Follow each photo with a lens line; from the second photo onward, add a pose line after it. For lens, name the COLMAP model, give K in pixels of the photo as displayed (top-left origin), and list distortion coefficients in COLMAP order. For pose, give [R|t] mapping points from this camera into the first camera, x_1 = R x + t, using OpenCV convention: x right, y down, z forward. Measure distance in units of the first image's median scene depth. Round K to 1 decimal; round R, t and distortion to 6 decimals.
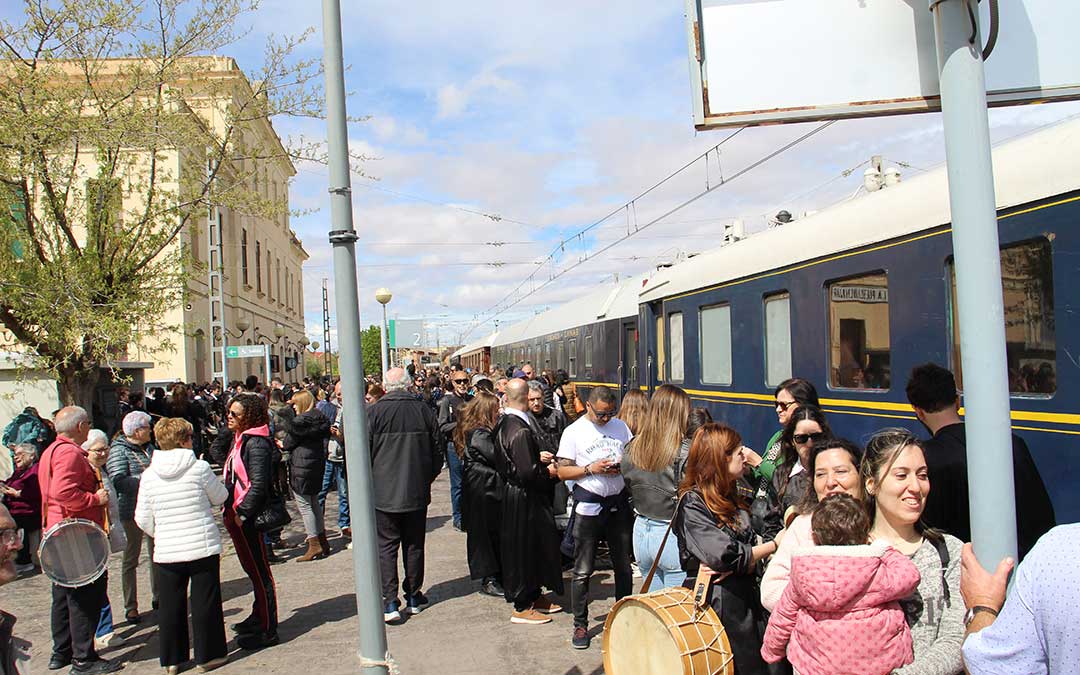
lens RADIAL K [[873.2, 0, 540.0], [0, 873.2, 337.5], [0, 0, 1]] dist [-0.168946, 0.144439]
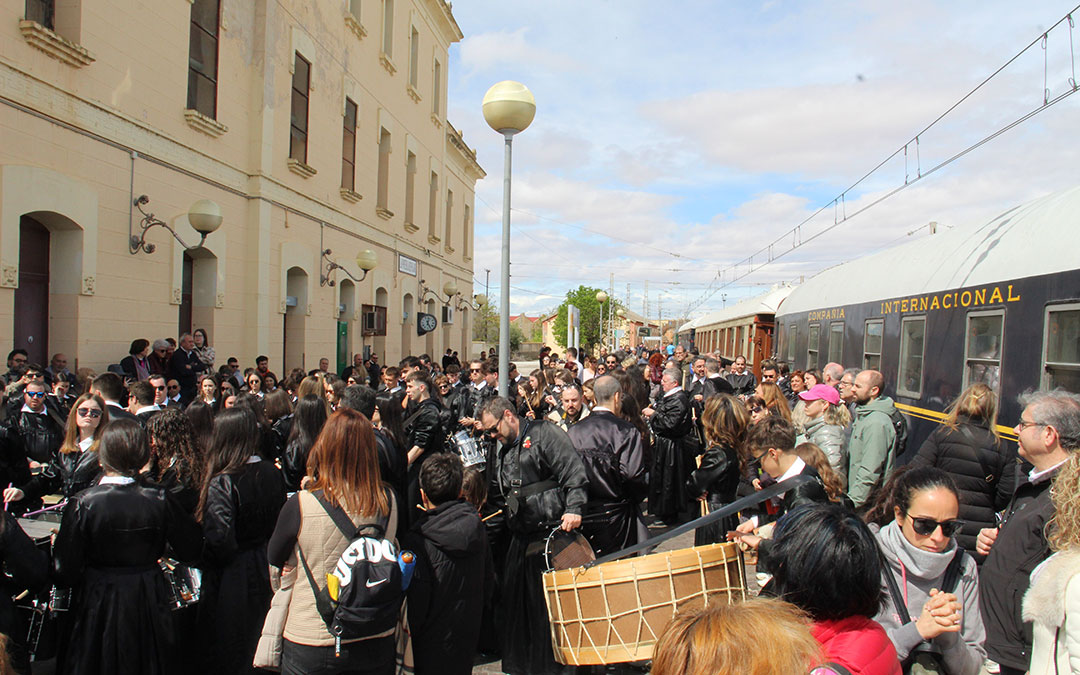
lens RADIAL K [[873.2, 0, 540.0], [0, 873.2, 337.5], [0, 0, 1]] dist [-0.168946, 0.144439]
pose [[0.966453, 0.069325, -0.247312, -0.052931], [-0.061560, 0.997341, 0.039004, 0.011046], [0.249358, -0.022471, 0.968151, 0.417465]]
